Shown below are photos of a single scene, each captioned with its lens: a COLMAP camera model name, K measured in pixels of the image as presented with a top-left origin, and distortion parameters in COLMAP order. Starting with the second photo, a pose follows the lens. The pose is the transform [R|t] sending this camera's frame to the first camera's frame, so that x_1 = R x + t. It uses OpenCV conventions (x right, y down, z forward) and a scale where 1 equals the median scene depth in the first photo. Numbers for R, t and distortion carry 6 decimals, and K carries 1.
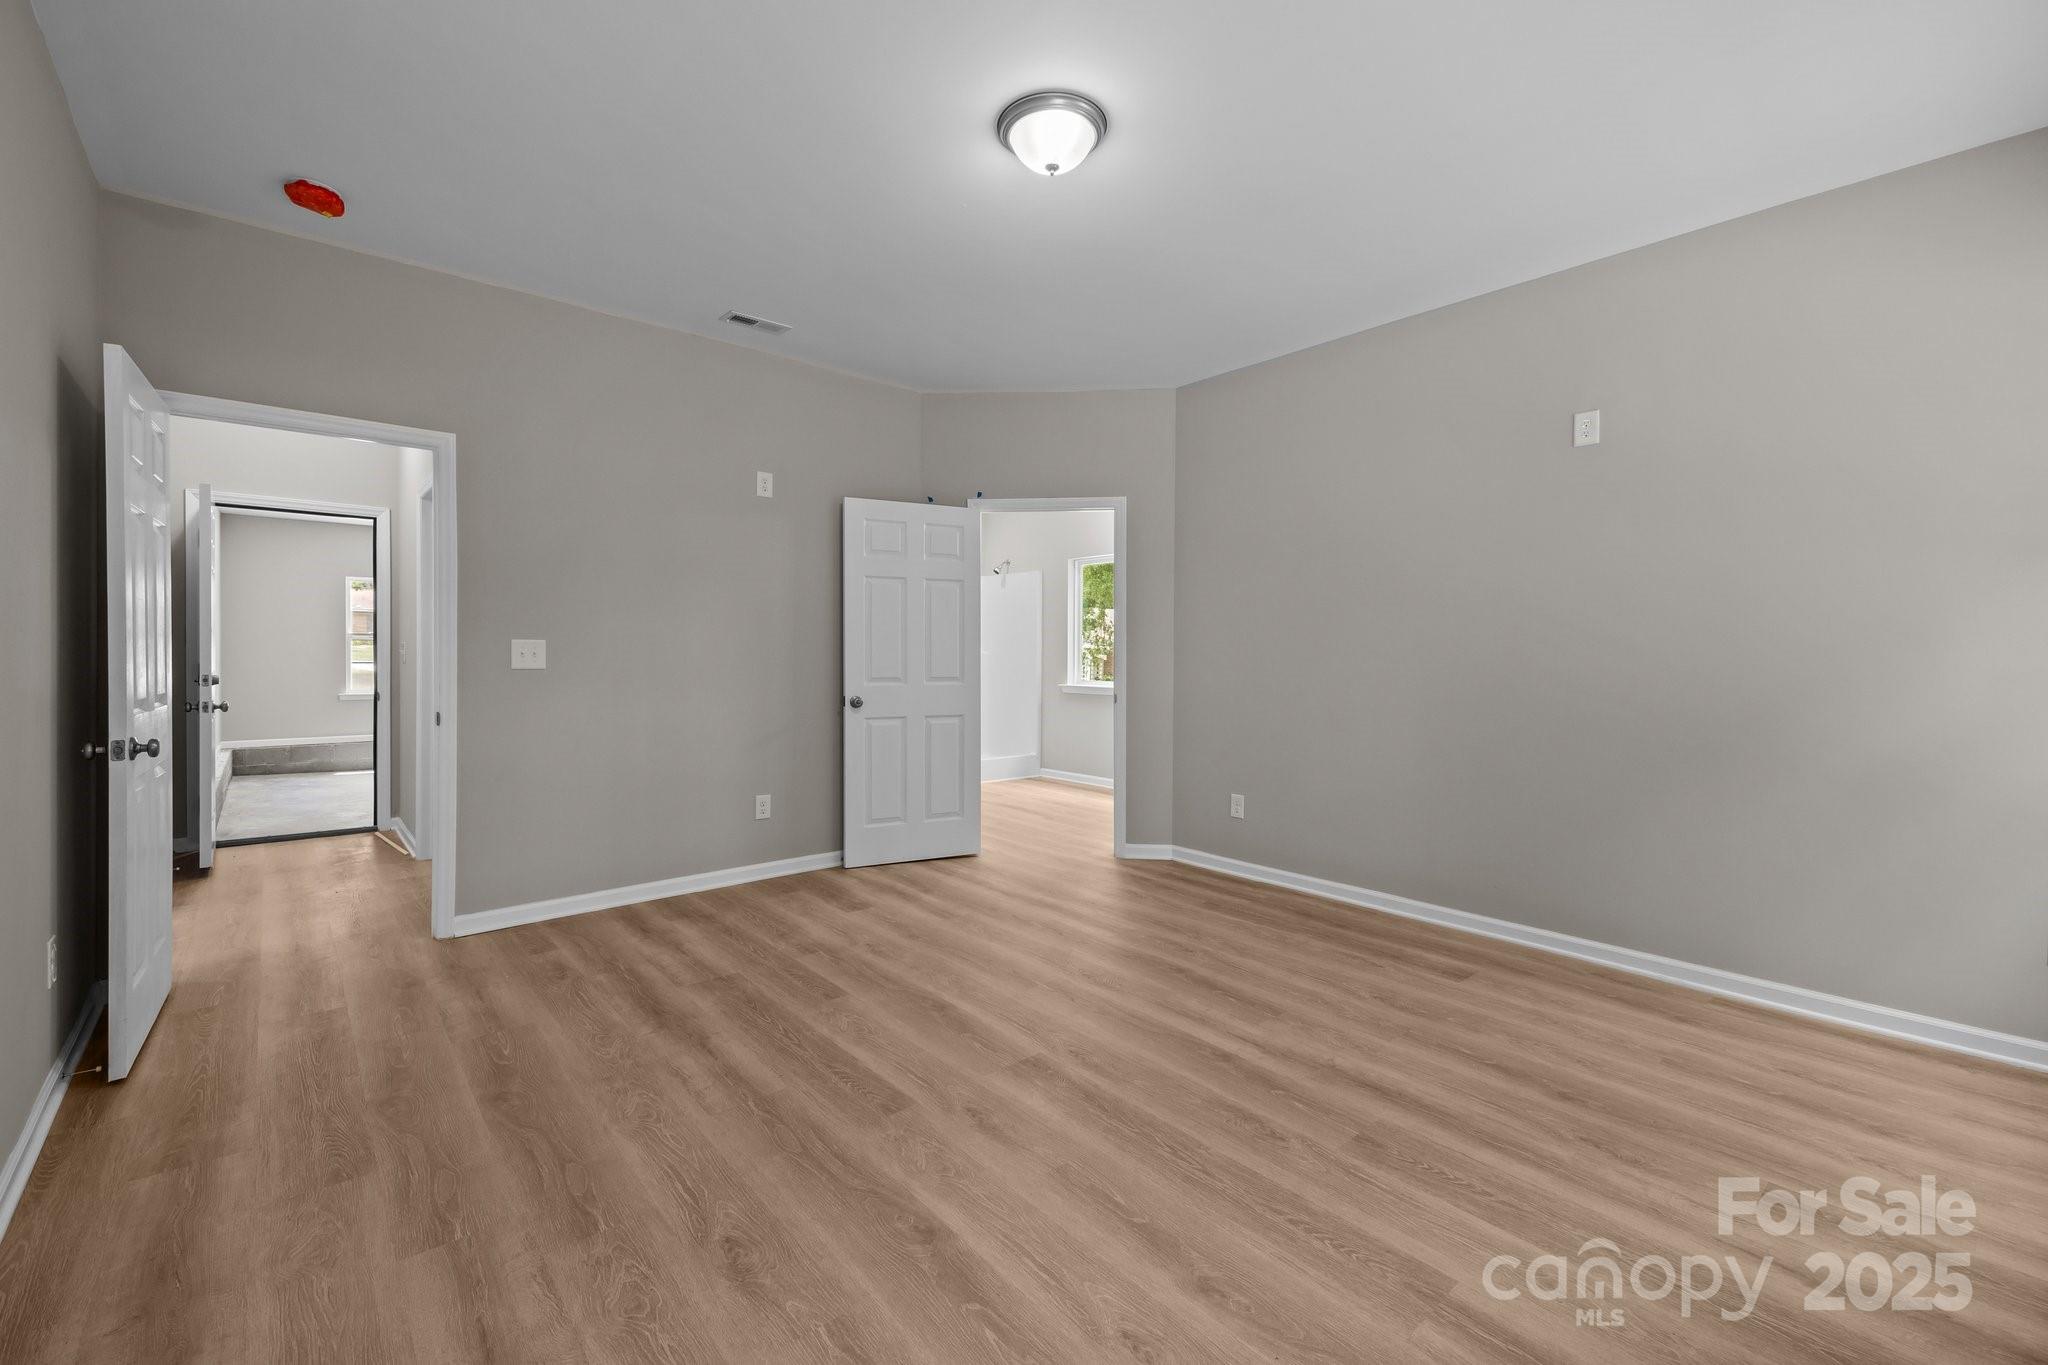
lens RADIAL K [[795.2, 0, 1019.7], [0, 795.2, 678.1], [0, 0, 1]] dist [0.013643, -0.000687]
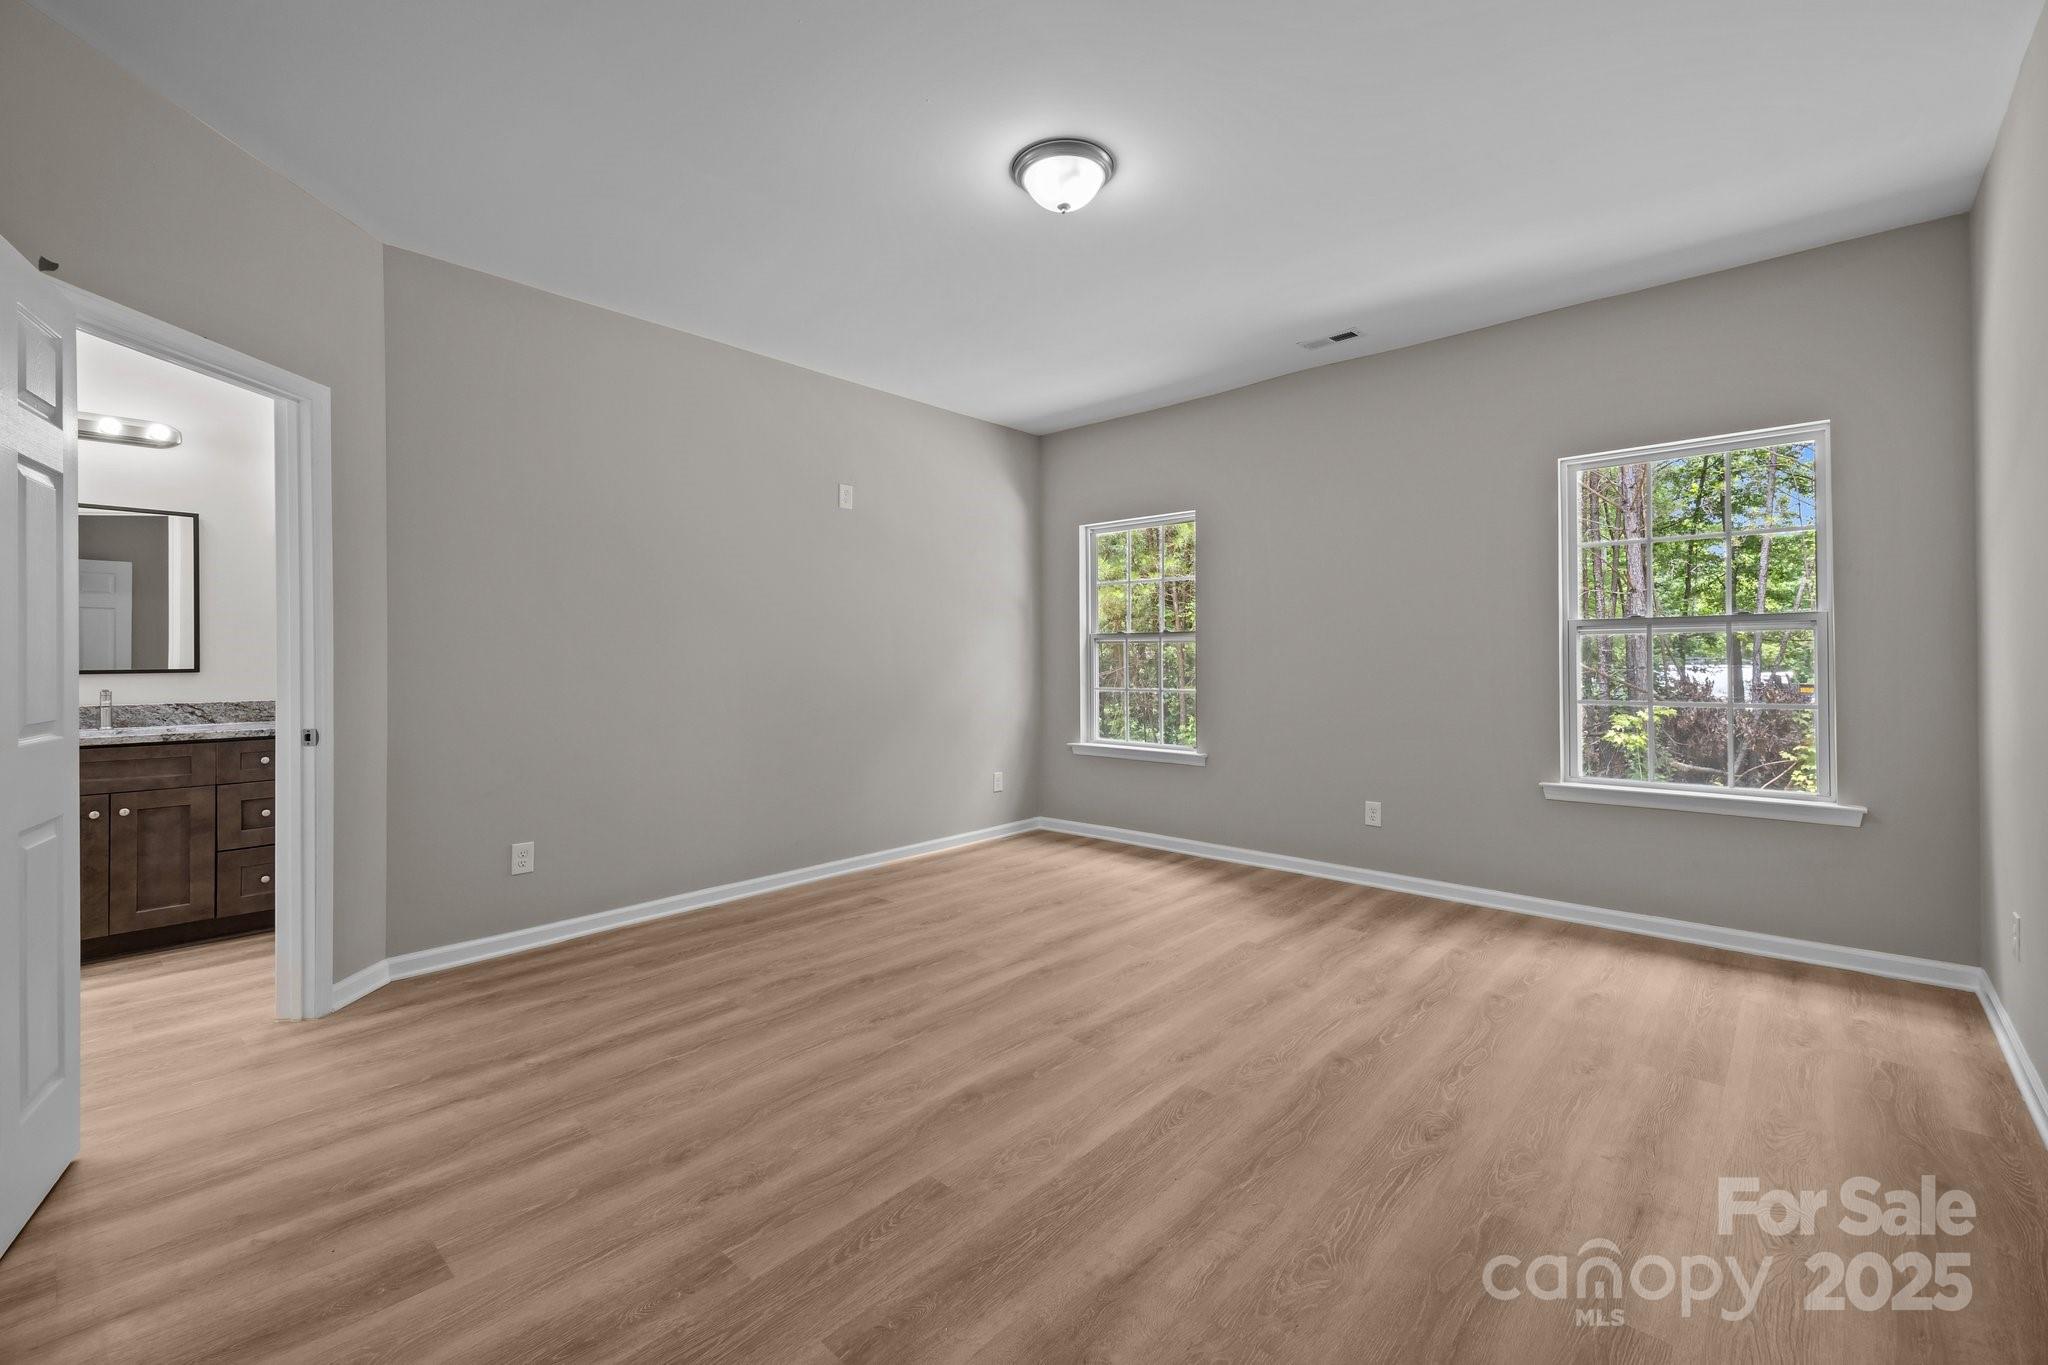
lens RADIAL K [[809.0, 0, 1020.5], [0, 809.0, 651.6], [0, 0, 1]] dist [0.011382, -0.000526]
pose [[-0.057131, -0.005188, 0.998353, -0.933308], [0.041025, 0.999130, 0.007539, -0.039645], [-0.997523, 0.041388, -0.056868, 0.996053]]
